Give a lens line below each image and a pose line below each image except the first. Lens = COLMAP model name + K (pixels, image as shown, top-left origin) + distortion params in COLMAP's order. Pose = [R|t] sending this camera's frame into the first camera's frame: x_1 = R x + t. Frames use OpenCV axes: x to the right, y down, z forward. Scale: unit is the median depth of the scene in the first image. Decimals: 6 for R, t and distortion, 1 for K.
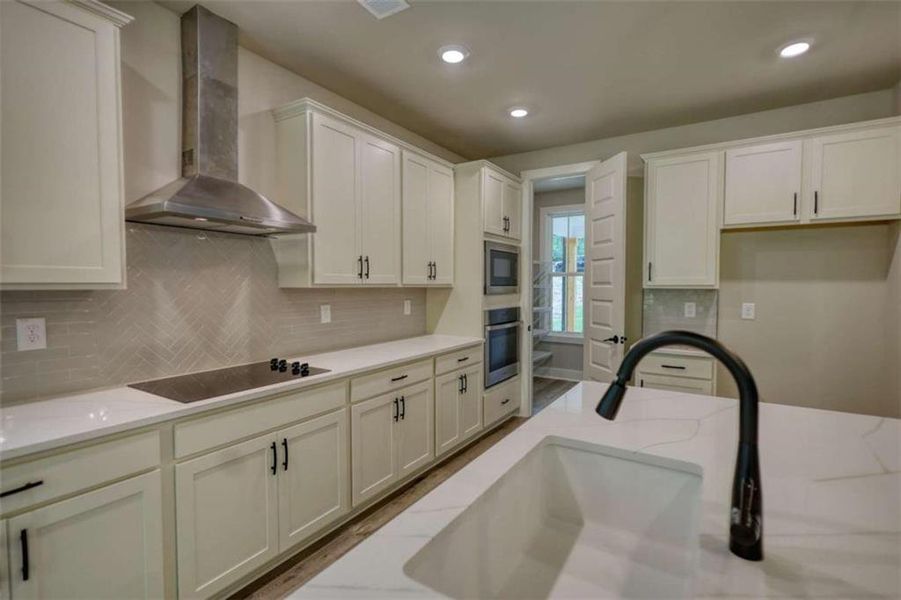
lens RADIAL K [[423.1, 0, 449.5], [0, 423.1, 303.7], [0, 0, 1]] dist [-0.003147, -0.000267]
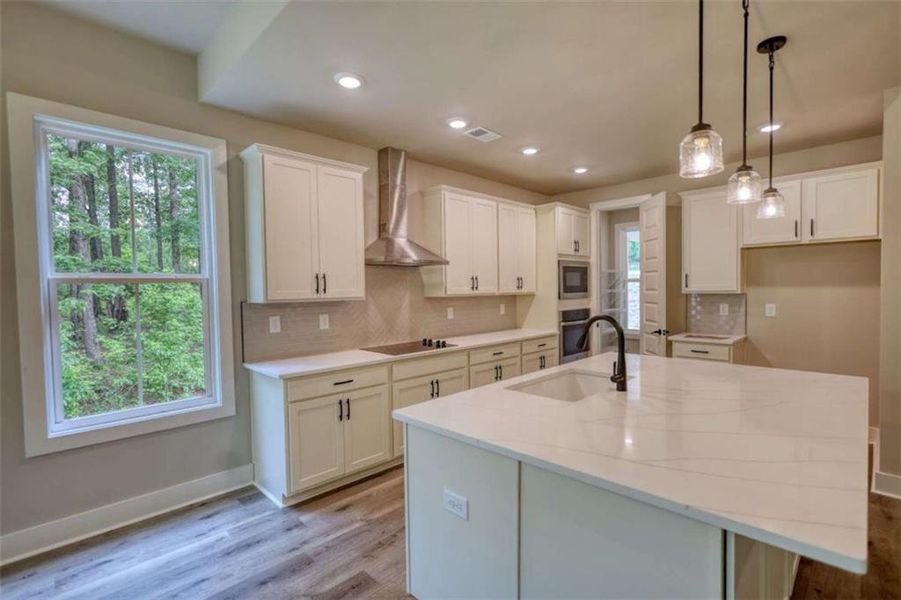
lens RADIAL K [[449.2, 0, 450.5], [0, 449.2, 300.0], [0, 0, 1]] dist [-0.000566, -0.000084]
pose [[0.977454, -0.009633, -0.210927, 0.051661], [0.006418, 0.999853, -0.015924, 0.001875], [0.211050, 0.014212, 0.977372, -0.551637]]
